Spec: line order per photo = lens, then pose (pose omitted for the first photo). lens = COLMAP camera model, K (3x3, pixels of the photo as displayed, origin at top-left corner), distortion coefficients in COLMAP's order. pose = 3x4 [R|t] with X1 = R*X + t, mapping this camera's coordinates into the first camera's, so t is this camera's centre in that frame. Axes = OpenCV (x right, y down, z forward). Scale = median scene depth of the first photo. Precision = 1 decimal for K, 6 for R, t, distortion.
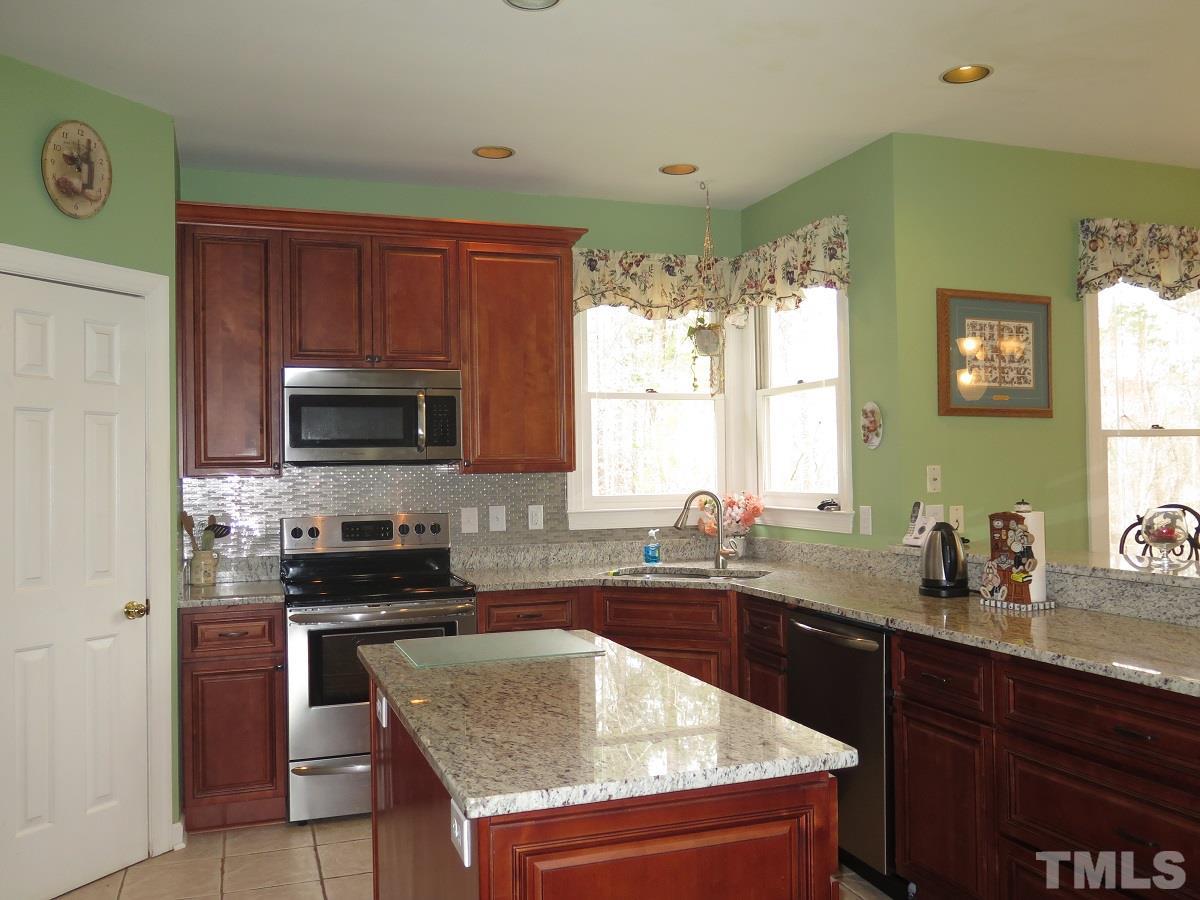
lens RADIAL K [[1005.5, 0, 602.2], [0, 1005.5, 456.4], [0, 0, 1]] dist [-0.019669, -0.008356]
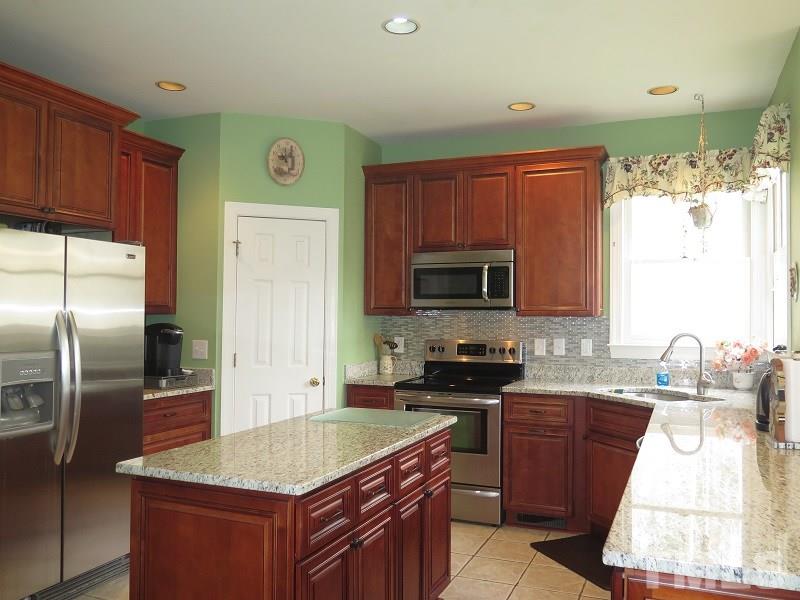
lens RADIAL K [[670.3, 0, 401.0], [0, 670.3, 300.8], [0, 0, 1]] dist [-0.019669, -0.008356]
pose [[0.734104, 0.005232, -0.679017, 0.429919], [-0.008774, 0.999960, -0.001780, -0.003059], [0.678981, 0.007264, 0.734120, 0.120872]]
